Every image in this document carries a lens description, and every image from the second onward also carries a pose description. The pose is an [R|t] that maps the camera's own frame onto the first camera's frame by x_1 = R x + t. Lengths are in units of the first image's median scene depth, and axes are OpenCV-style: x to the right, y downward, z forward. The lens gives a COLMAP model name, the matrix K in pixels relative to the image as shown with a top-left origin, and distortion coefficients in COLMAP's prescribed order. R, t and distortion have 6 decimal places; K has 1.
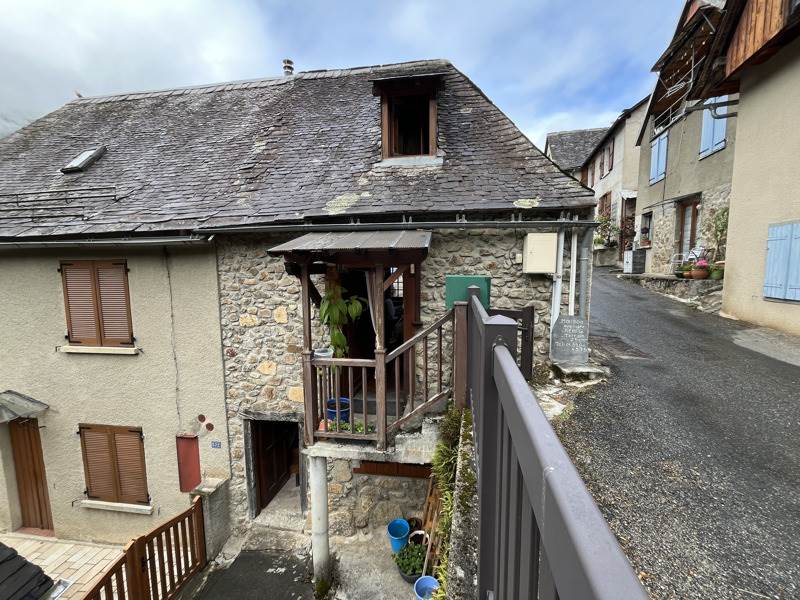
lens RADIAL K [[331.2, 0, 400.0], [0, 331.2, 300.0], [0, 0, 1]] dist [0.000582, 0.000116]
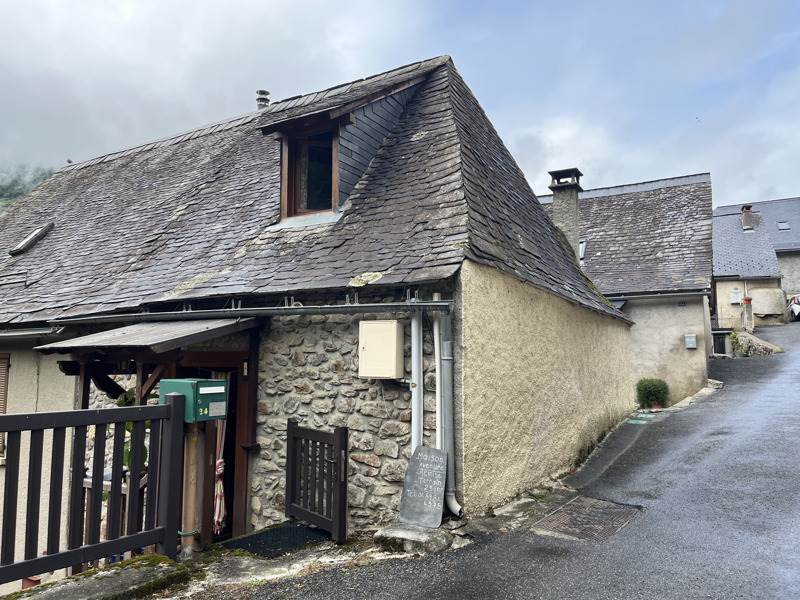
lens RADIAL K [[640.9, 0, 399.4], [0, 640.9, 279.7], [0, 0, 1]] dist [0.044203, -0.011051]
pose [[0.912507, -0.039459, -0.407154, 0.943711], [-0.050580, 0.976815, -0.208026, -0.007712], [0.405923, 0.210419, 0.889354, -0.180453]]
